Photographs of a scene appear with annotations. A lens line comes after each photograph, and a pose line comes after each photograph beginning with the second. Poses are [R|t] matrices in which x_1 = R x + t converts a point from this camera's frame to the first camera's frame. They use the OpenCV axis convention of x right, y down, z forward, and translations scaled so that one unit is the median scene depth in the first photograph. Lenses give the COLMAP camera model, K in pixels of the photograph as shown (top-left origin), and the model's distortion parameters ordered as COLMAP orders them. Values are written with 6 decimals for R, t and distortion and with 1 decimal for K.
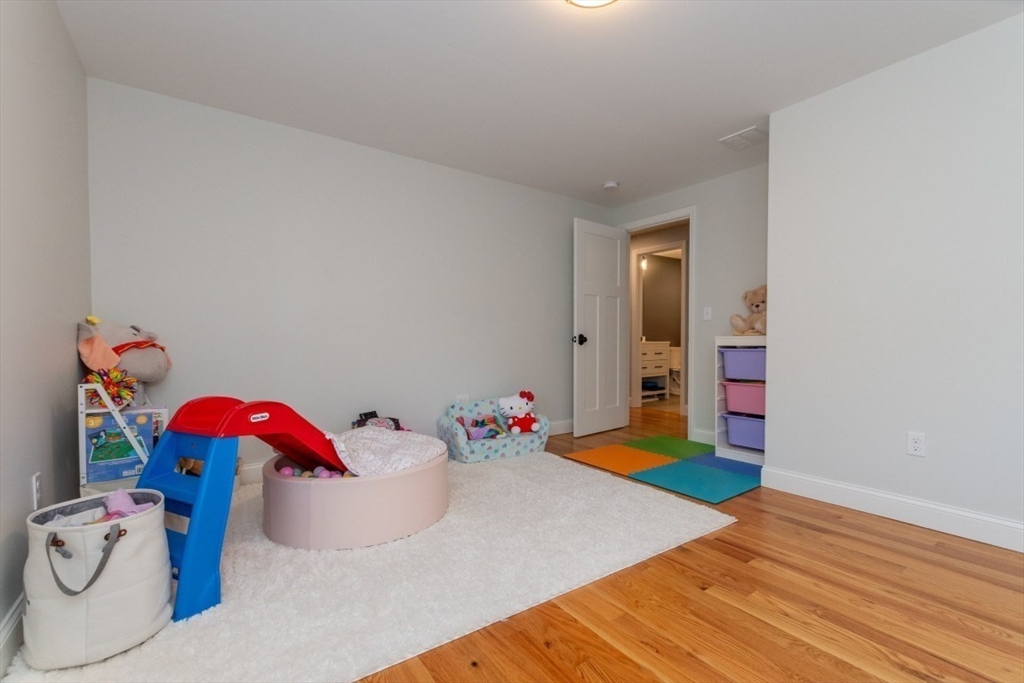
lens RADIAL K [[444.4, 0, 509.9], [0, 444.4, 342.7], [0, 0, 1]] dist [0.009131, -0.003328]
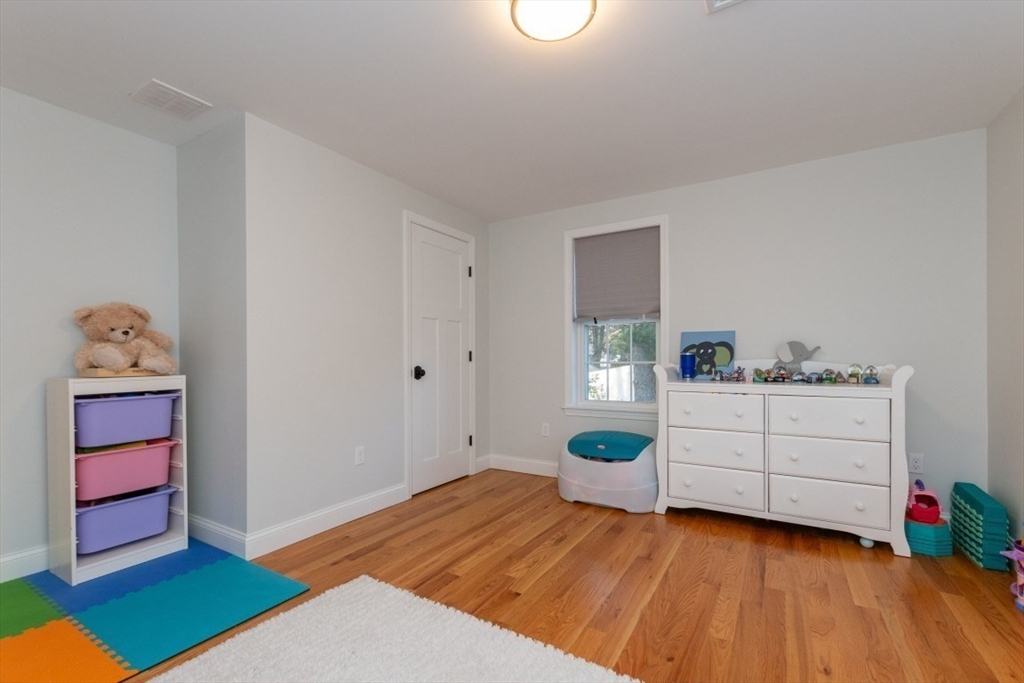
lens RADIAL K [[444.4, 0, 519.7], [0, 444.4, 362.4], [0, 0, 1]] dist [0.009131, -0.003328]
pose [[-0.412782, 0.000478, 0.910830, -0.539137], [0.013901, 0.999887, 0.005775, -0.056184], [-0.910724, 0.015045, -0.412742, 1.241038]]
